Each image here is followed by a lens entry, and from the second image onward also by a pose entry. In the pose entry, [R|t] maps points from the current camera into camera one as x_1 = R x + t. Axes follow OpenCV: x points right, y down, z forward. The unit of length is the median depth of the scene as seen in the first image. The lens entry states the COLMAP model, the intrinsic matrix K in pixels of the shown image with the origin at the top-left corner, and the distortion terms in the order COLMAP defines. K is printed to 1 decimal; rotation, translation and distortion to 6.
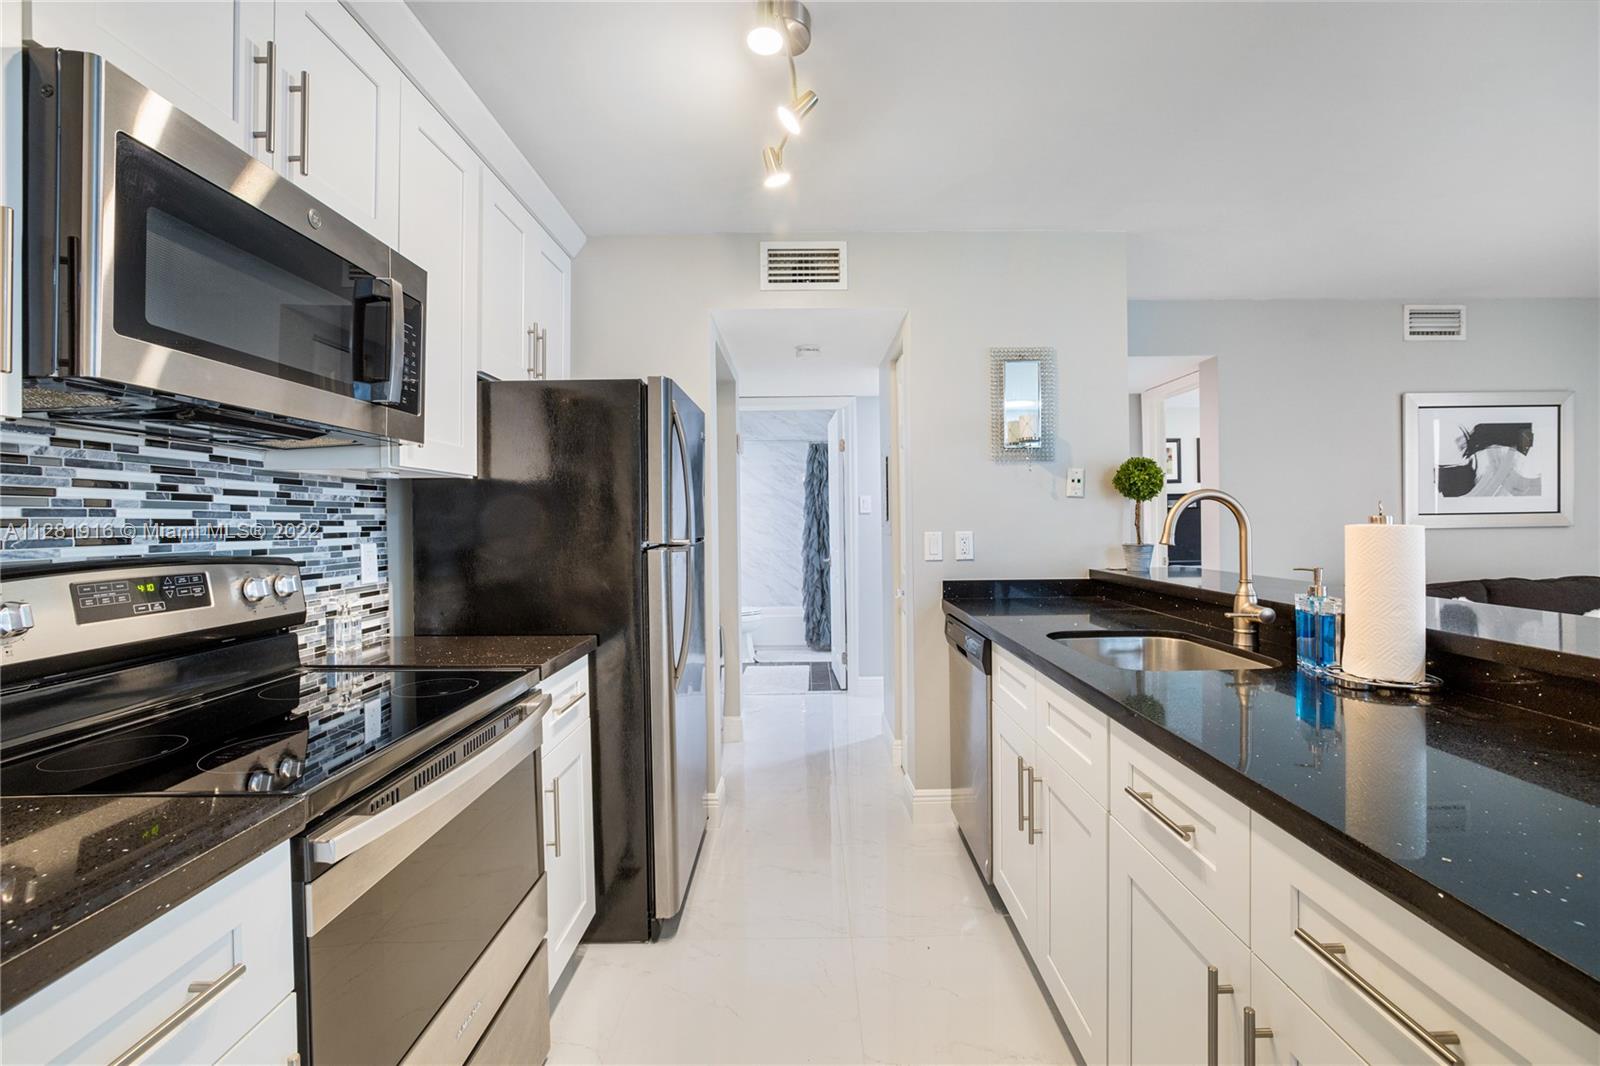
lens RADIAL K [[701.3, 0, 805.0], [0, 701.3, 522.1], [0, 0, 1]] dist [-0.048090, 0.017014]
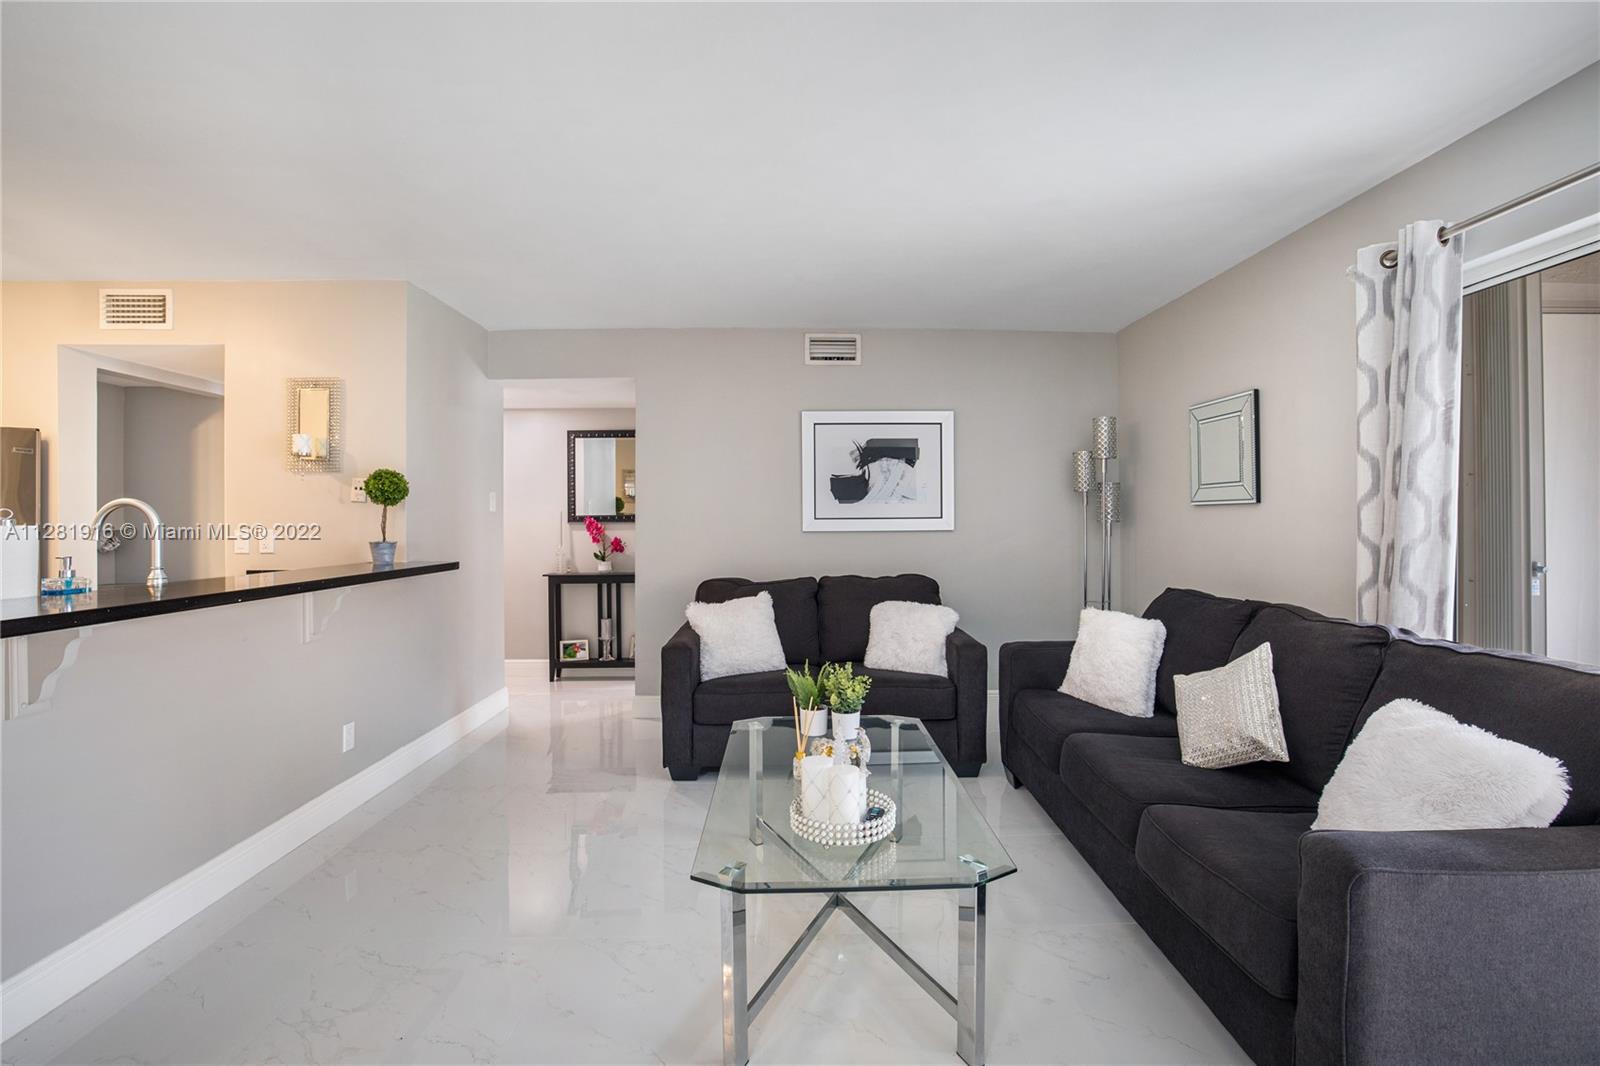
lens RADIAL K [[690.4, 0, 806.3], [0, 690.4, 523.1], [0, 0, 1]] dist [-0.034366, 0.000472]
pose [[0.999358, 0.007104, 0.035126, 1.166628], [-0.007146, 0.999974, 0.001078, -0.006643], [-0.035117, -0.001328, 0.999382, -0.200309]]
